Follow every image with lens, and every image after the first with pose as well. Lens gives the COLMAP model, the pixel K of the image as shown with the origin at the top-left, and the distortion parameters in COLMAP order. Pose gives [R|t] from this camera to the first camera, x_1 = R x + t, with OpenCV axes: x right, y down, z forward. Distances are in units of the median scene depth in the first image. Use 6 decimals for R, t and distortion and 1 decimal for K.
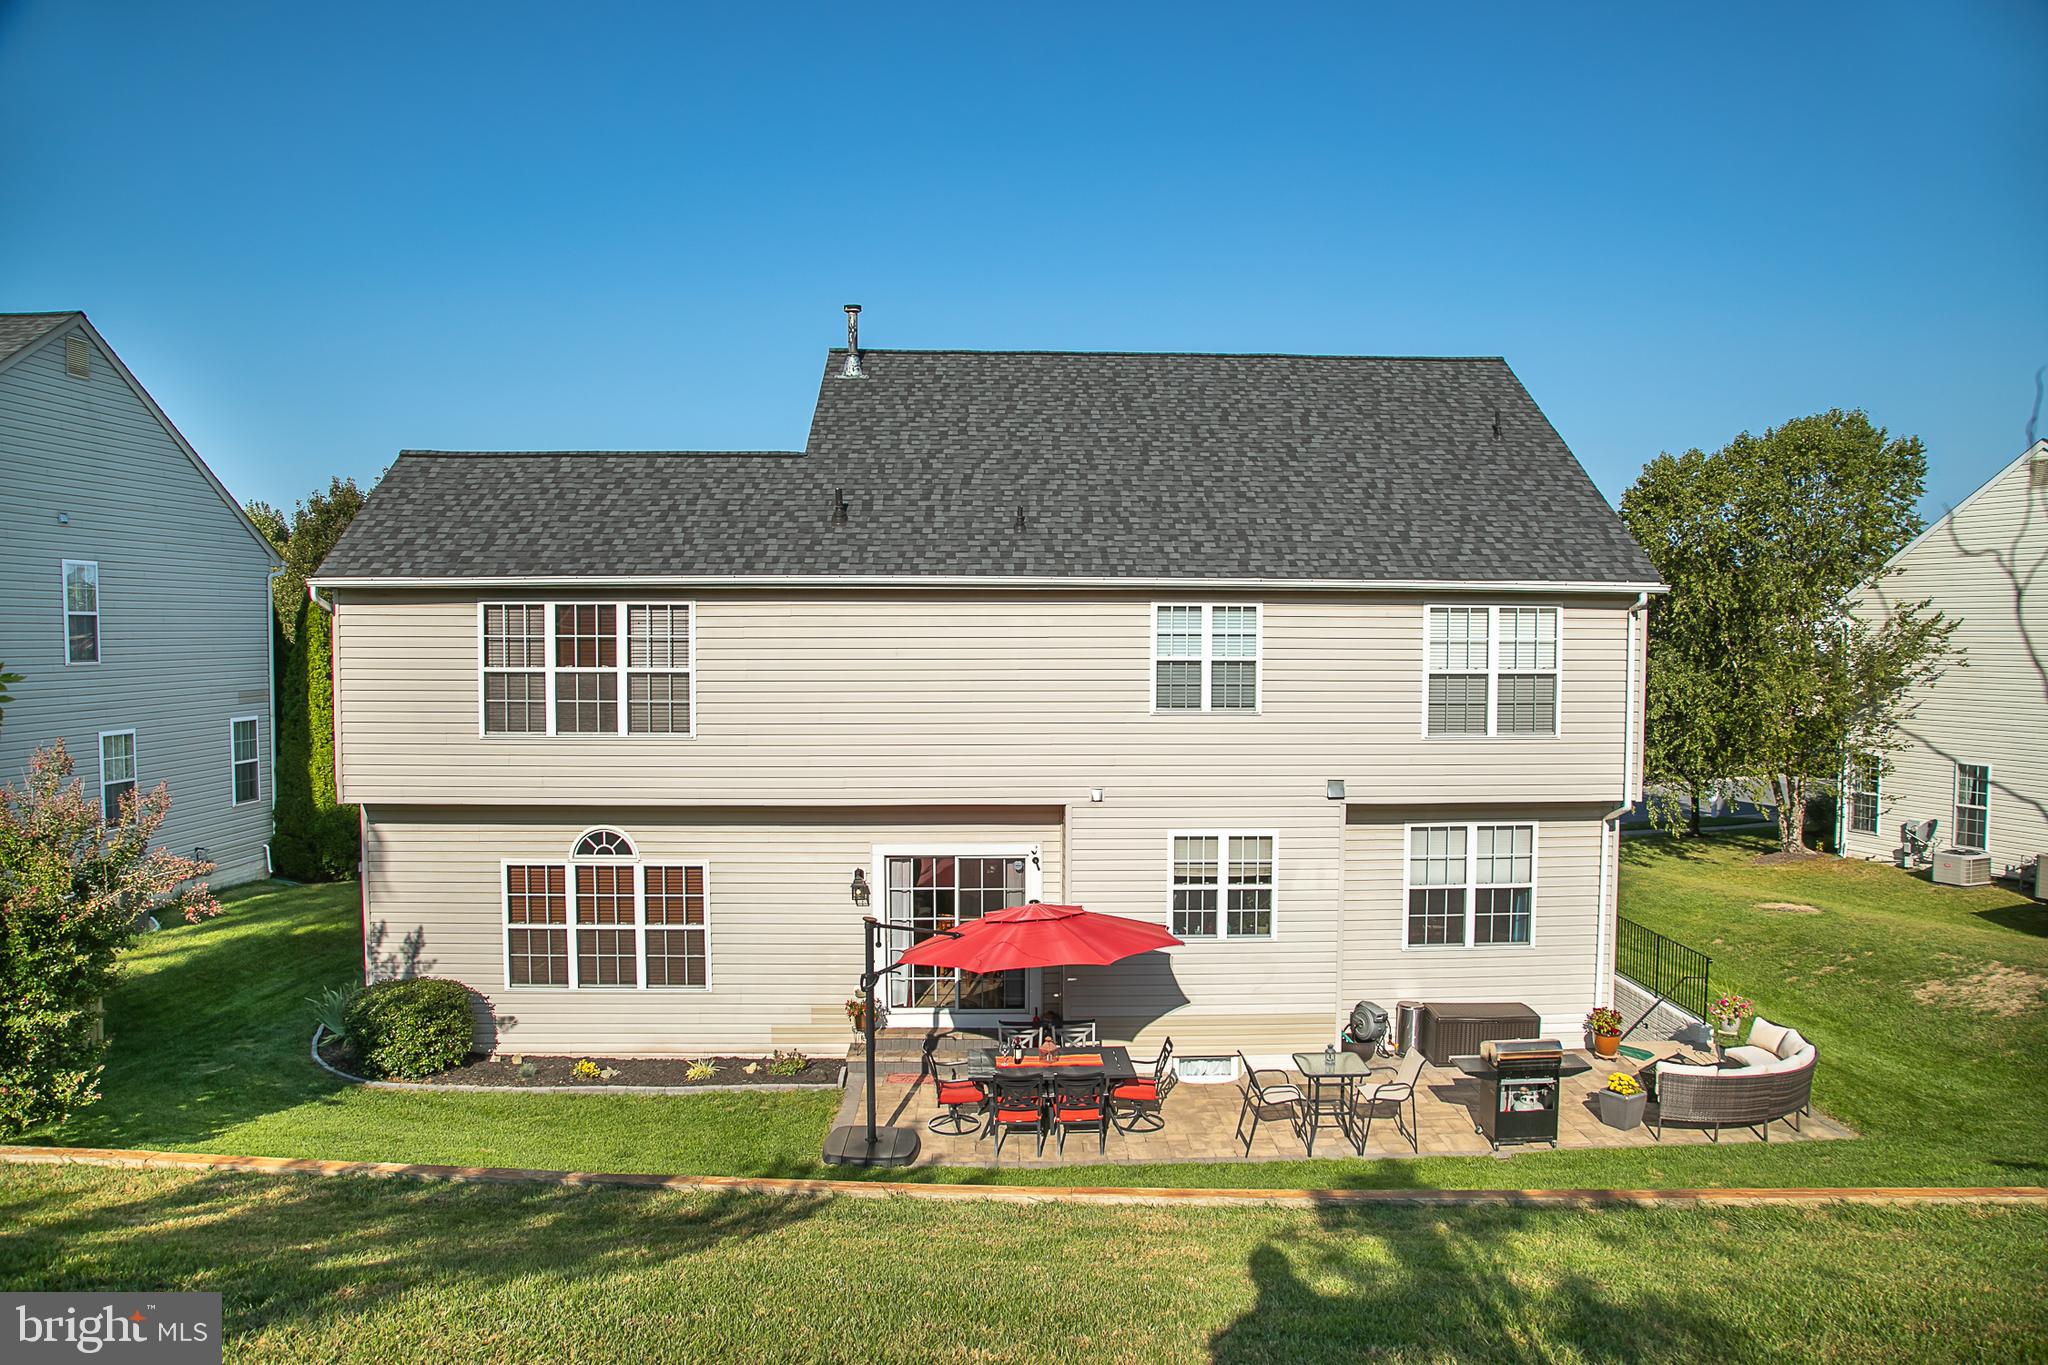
lens RADIAL K [[1431.5, 0, 1039.5], [0, 1431.5, 695.0], [0, 0, 1]] dist [-0.128664, 0.092458]
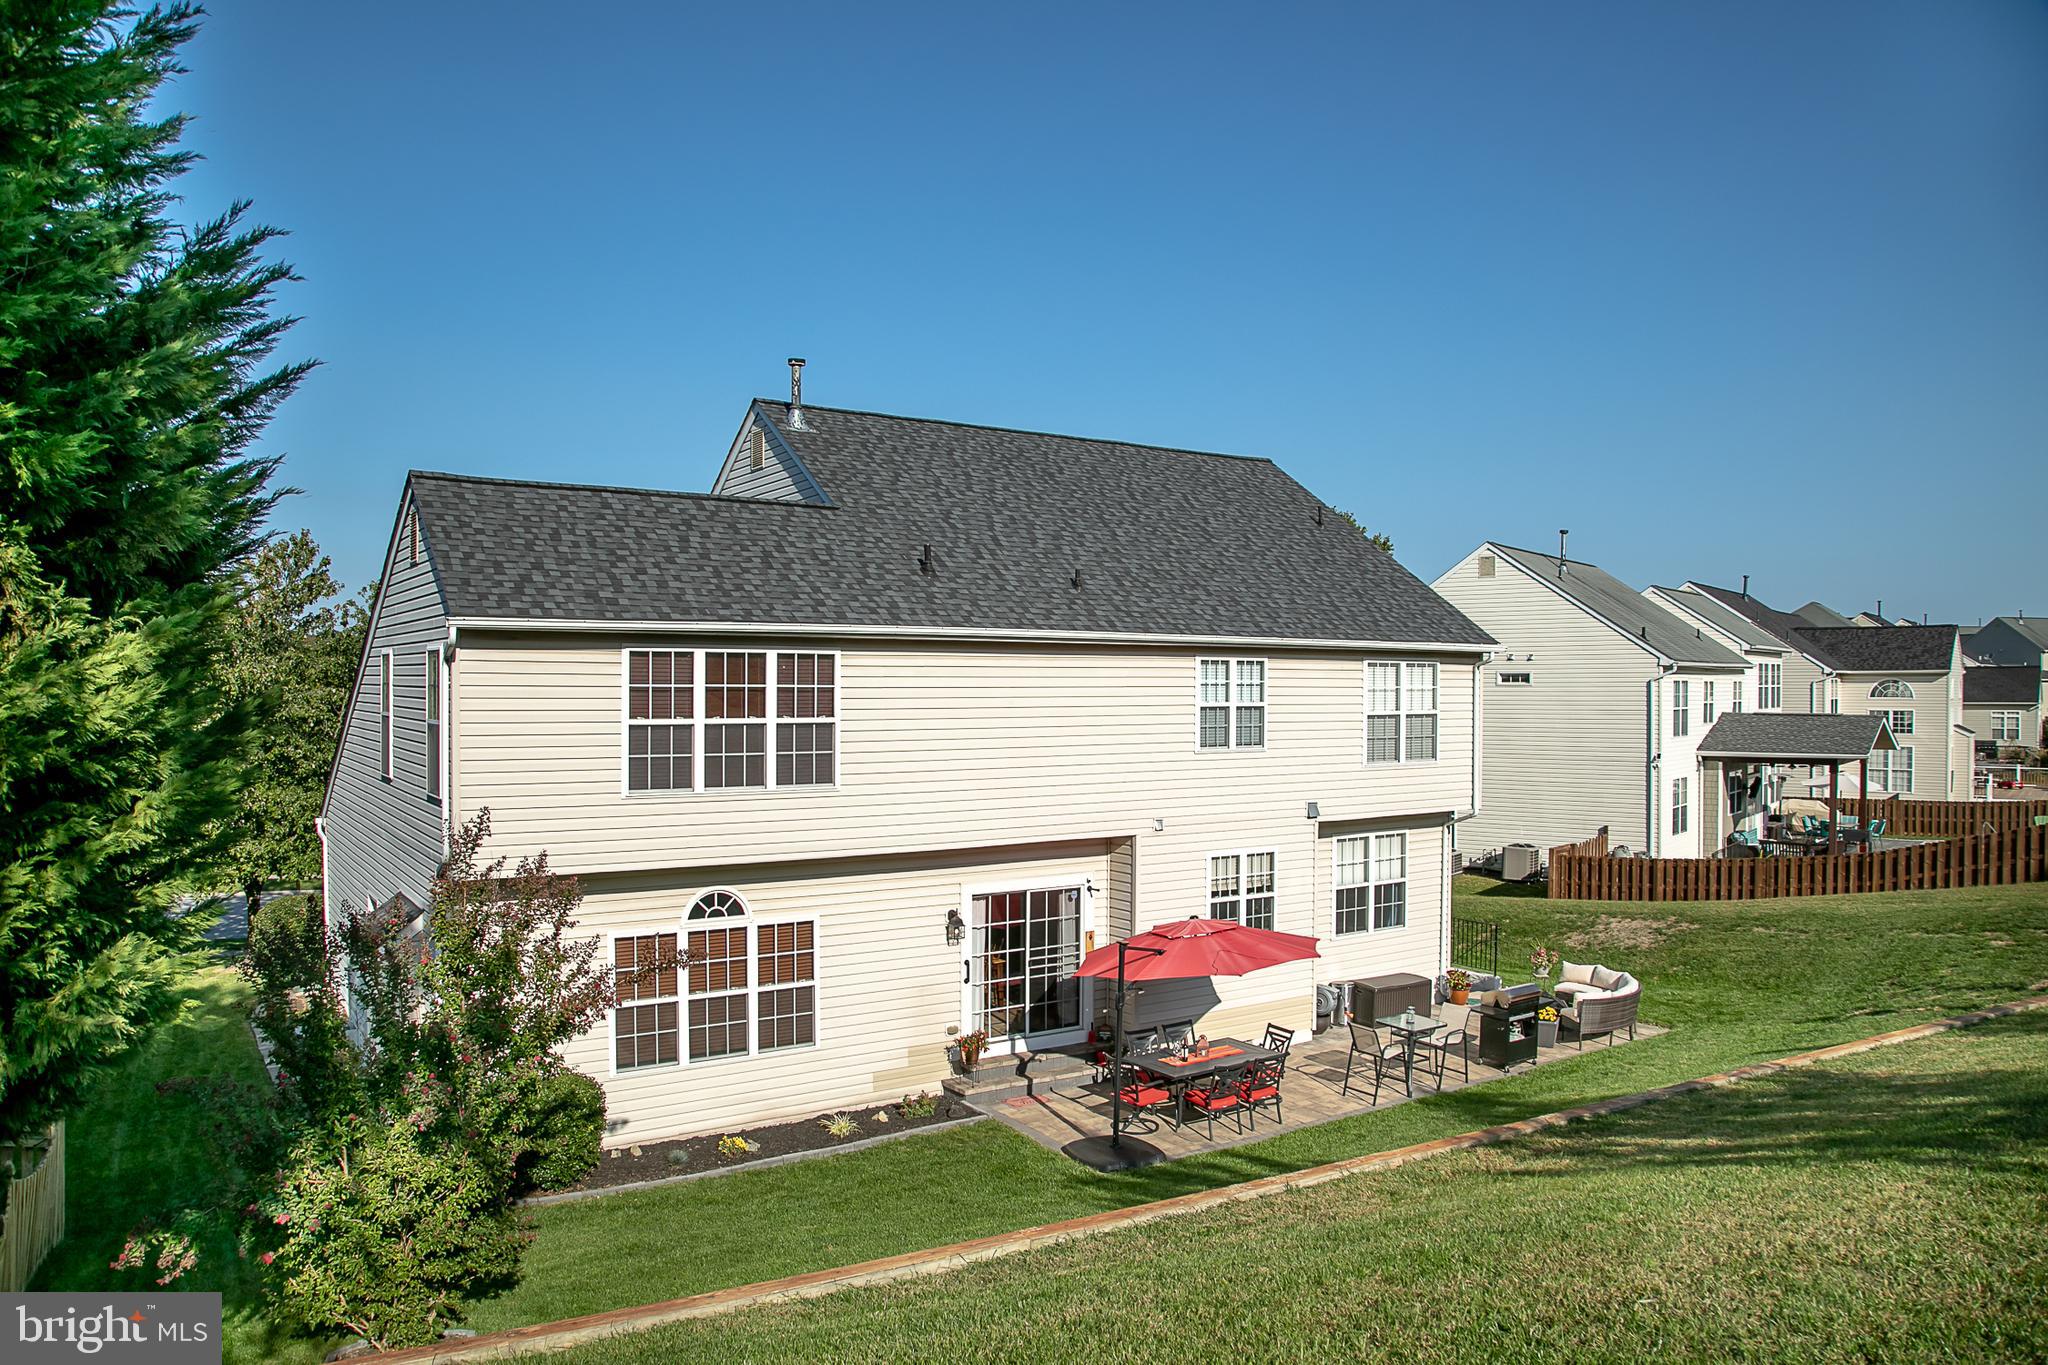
lens RADIAL K [[1431.5, 0, 1039.5], [0, 1431.5, 695.0], [0, 0, 1]] dist [-0.128664, 0.092458]
pose [[0.849501, -0.004438, 0.527569, -0.624854], [0.024862, 0.999190, -0.031629, -0.000050], [-0.527001, 0.039985, 0.848923, 0.076754]]
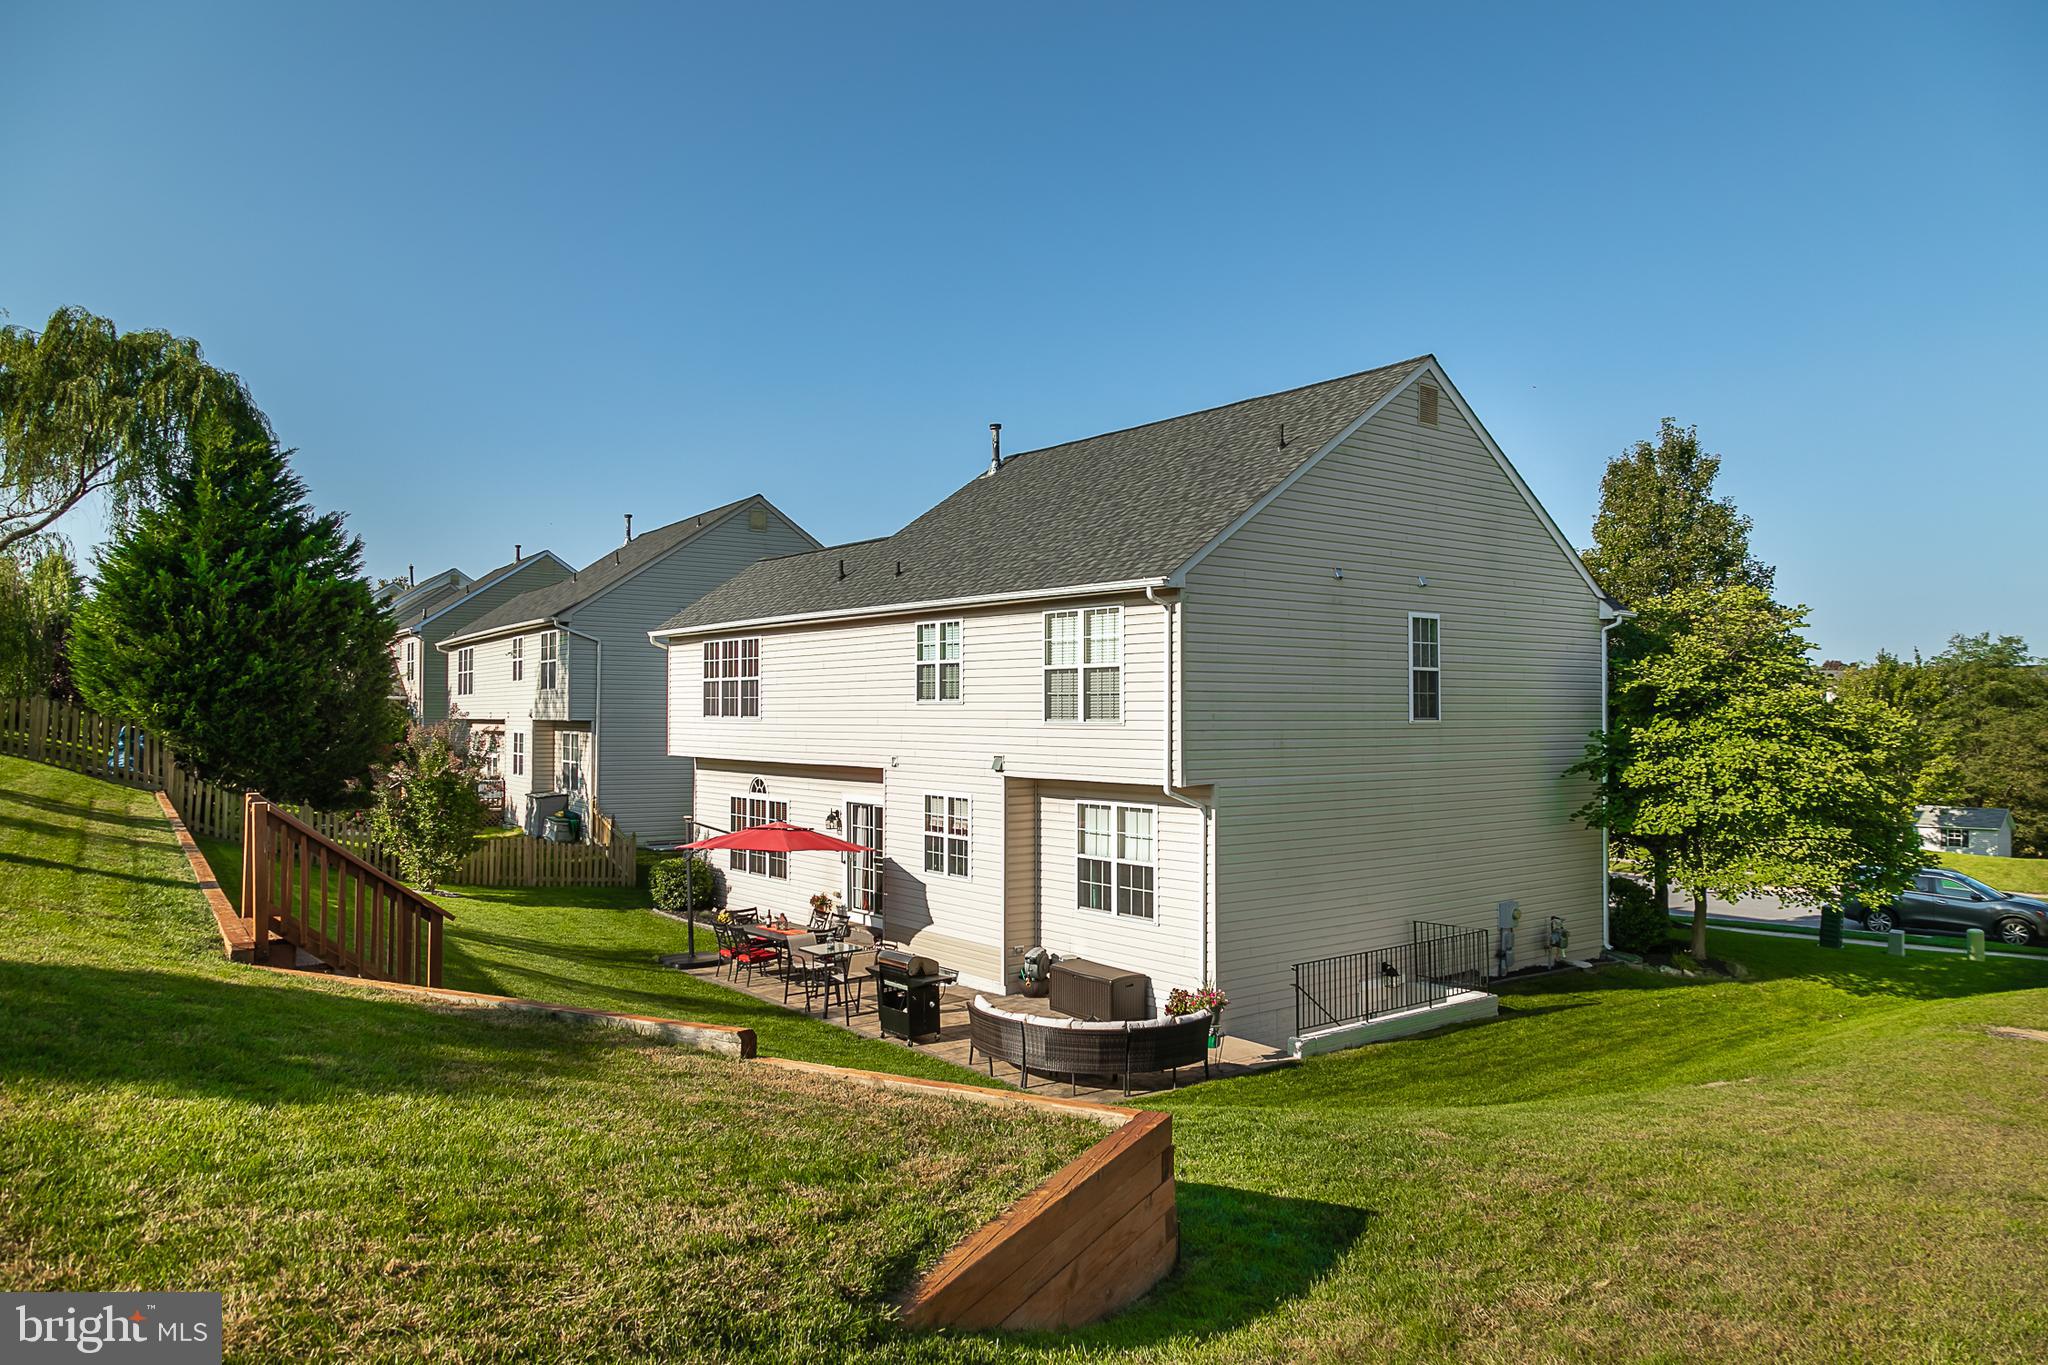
lens RADIAL K [[1354.6, 0, 1024.0], [0, 1354.6, 682.5], [0, 0, 1]] dist [0.000797, 0.076328]
pose [[0.595121, -0.018761, -0.803417, 1.149863], [-0.041472, 0.997678, -0.054017, 0.057168], [0.802565, 0.065466, 0.592961, 0.303527]]
